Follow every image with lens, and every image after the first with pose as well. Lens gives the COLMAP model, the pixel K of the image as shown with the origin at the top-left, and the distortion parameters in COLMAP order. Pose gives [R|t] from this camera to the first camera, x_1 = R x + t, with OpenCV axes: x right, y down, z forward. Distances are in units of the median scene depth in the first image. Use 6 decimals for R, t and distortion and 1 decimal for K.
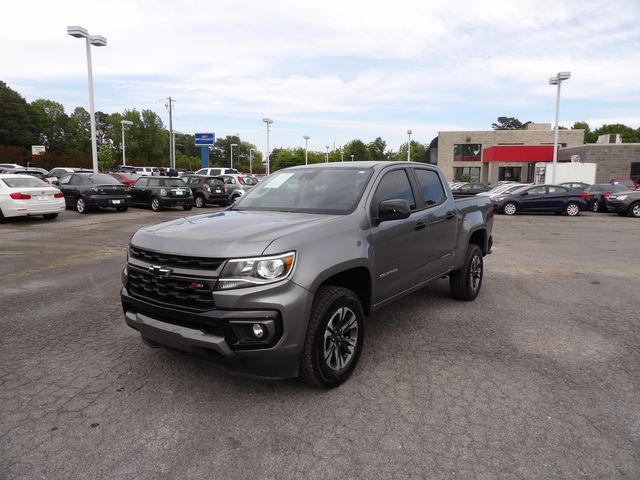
lens RADIAL K [[448.6, 0, 323.3], [0, 448.6, 237.9], [0, 0, 1]] dist [-0.014372, 0.018866]
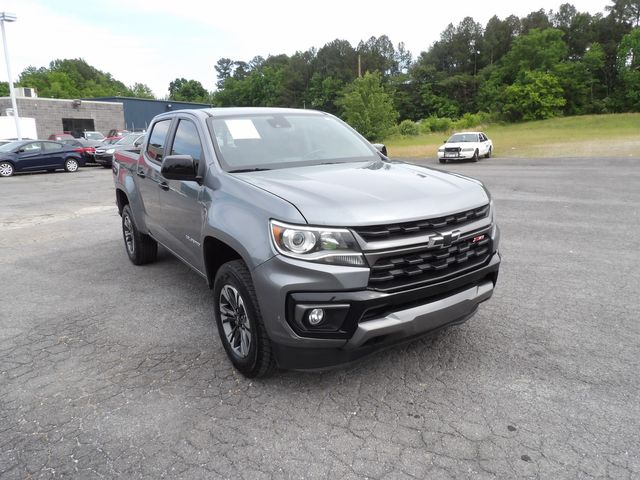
lens RADIAL K [[448.6, 0, 320.6], [0, 448.6, 233.9], [0, 0, 1]] dist [-0.014372, 0.018866]
pose [[0.367271, -0.213935, 0.905176, -0.763434], [0.135161, 0.975134, 0.175628, -0.068662], [-0.920241, 0.057842, 0.387054, 0.578140]]
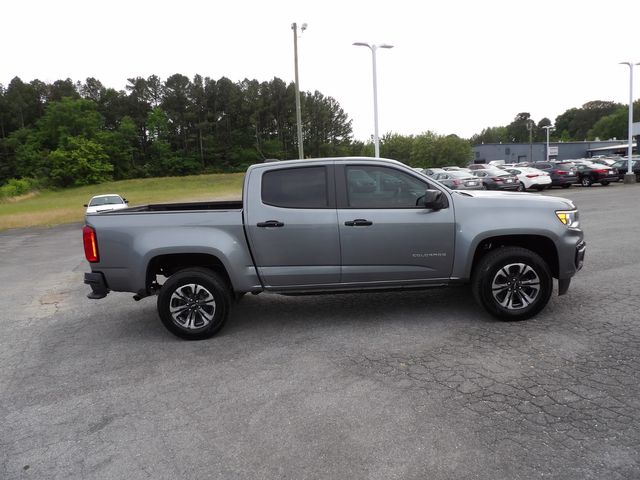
lens RADIAL K [[448.6, 0, 323.8], [0, 448.6, 240.0], [0, 0, 1]] dist [-0.014372, 0.018866]
pose [[-0.546204, -0.082922, 0.833538, -0.835638], [0.162511, 0.965691, 0.202560, -0.211436], [-0.821737, 0.246098, -0.513988, 1.702967]]
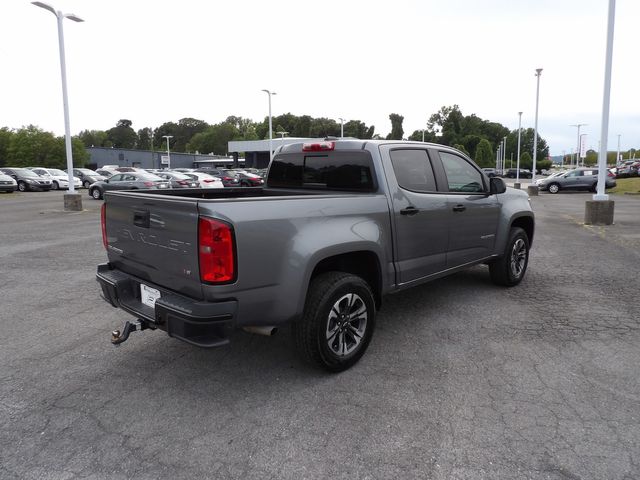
lens RADIAL K [[448.6, 0, 323.8], [0, 448.6, 235.9], [0, 0, 1]] dist [-0.014372, 0.018866]
pose [[-0.987768, -0.016194, 0.155090, 0.036907], [0.025370, 0.964651, 0.262307, -0.246632], [-0.153855, 0.263033, -0.952440, 2.119927]]
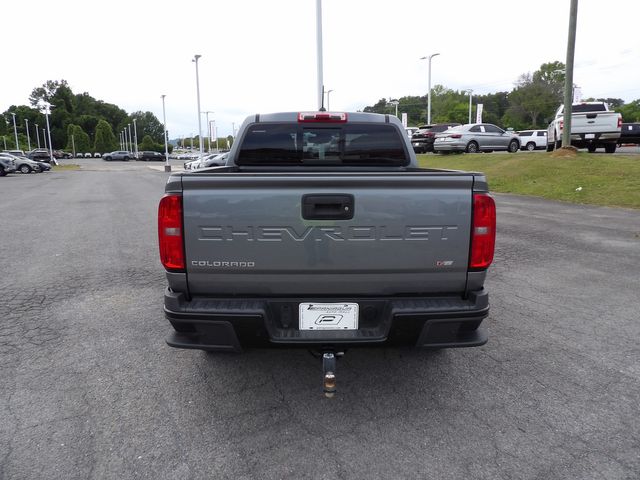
lens RADIAL K [[448.6, 0, 323.1], [0, 448.6, 236.4], [0, 0, 1]] dist [-0.014372, 0.018866]
pose [[-0.806420, 0.112797, -0.580485, 0.670929], [-0.068337, 0.957287, 0.280949, -0.205701], [0.587381, 0.266232, -0.764267, 1.887814]]
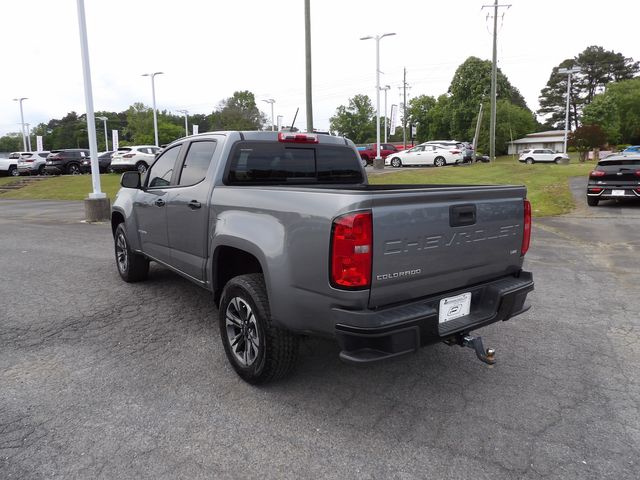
lens RADIAL K [[448.6, 0, 321.6], [0, 448.6, 236.5], [0, 0, 1]] dist [-0.014372, 0.018866]
pose [[-0.310269, 0.139371, -0.940377, 0.978377], [-0.114820, 0.976459, 0.182603, -0.162938], [0.943689, 0.164630, -0.286962, 1.533552]]
